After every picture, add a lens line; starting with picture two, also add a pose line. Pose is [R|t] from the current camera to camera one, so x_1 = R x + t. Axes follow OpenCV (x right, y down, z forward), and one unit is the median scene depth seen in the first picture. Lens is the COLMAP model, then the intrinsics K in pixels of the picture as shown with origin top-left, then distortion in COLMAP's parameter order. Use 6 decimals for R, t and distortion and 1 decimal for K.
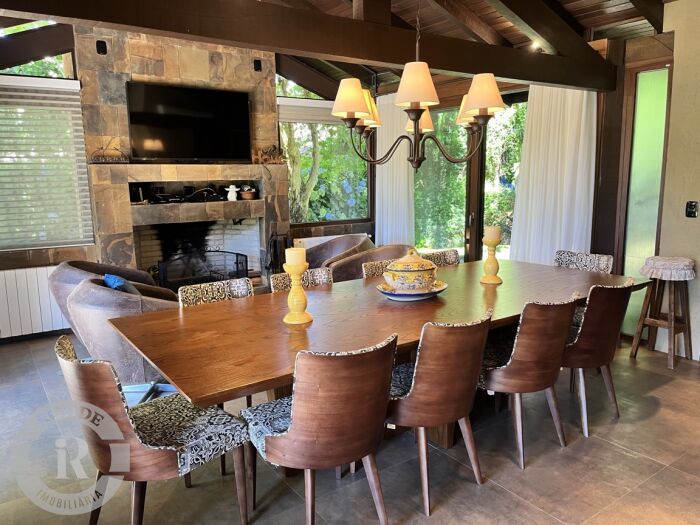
lens RADIAL K [[538.4, 0, 350.2], [0, 538.4, 262.7], [0, 0, 1]] dist [-0.002060, -0.002107]
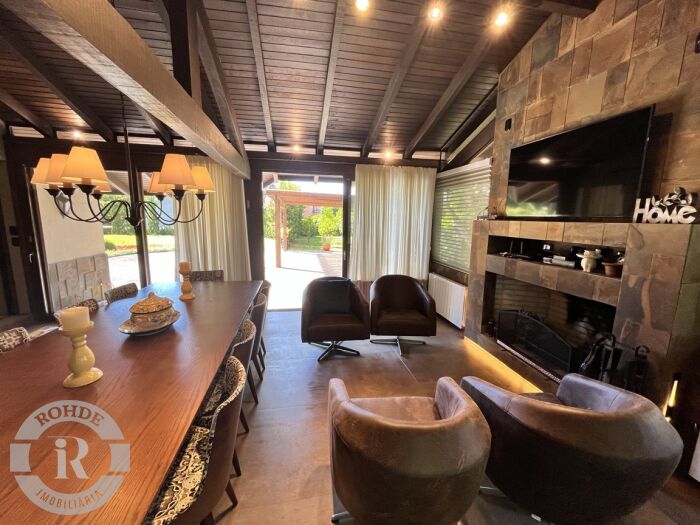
lens RADIAL K [[283.4, 0, 346.1], [0, 283.4, 262.6], [0, 0, 1]] dist [-0.000666, -0.000022]
pose [[-0.439522, 0.141820, -0.886965, 0.271817], [-0.163134, 0.958432, 0.234086, -0.166331], [0.883293, 0.247580, -0.398116, 0.877027]]
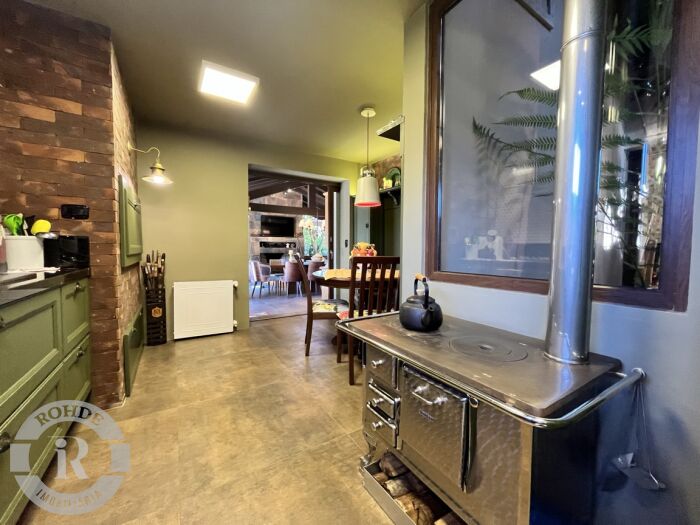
lens RADIAL K [[283.4, 0, 349.4], [0, 283.4, 261.4], [0, 0, 1]] dist [-0.000666, -0.000022]
pose [[0.998157, 0.023770, -0.055831, 0.295003], [-0.030442, 0.992080, -0.121866, 0.191065], [0.052492, 0.123341, 0.990975, -0.821780]]
